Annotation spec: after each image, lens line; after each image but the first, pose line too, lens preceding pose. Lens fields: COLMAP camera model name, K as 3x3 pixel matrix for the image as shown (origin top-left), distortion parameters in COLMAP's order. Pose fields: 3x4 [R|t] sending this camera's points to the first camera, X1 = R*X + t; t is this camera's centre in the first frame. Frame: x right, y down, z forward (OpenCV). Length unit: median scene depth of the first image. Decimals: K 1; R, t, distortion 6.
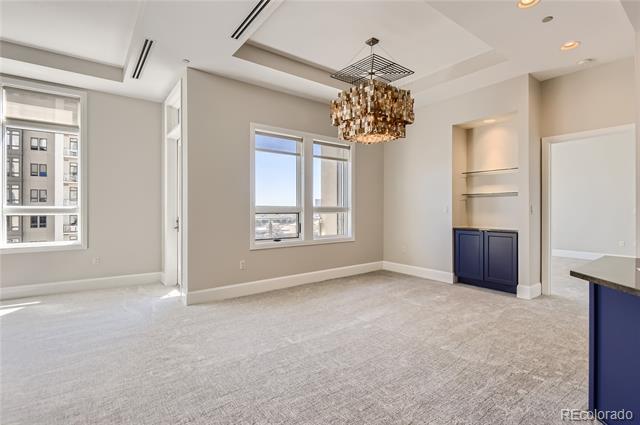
lens RADIAL K [[309.0, 0, 318.3], [0, 309.0, 210.8], [0, 0, 1]] dist [-0.009922, -0.003014]
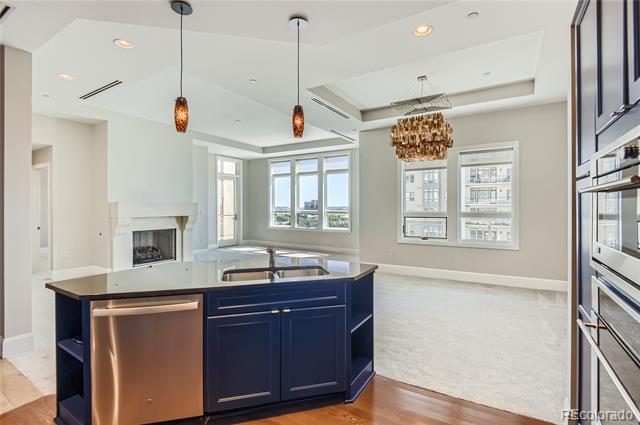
lens RADIAL K [[301.0, 0, 311.9], [0, 301.0, 210.7], [0, 0, 1]] dist [0.000841, -0.008186]
pose [[0.327277, 0.011413, -0.944860, 0.950192], [-0.002027, 0.999933, 0.011376, -0.034865], [0.944926, -0.001808, 0.327278, 0.171718]]
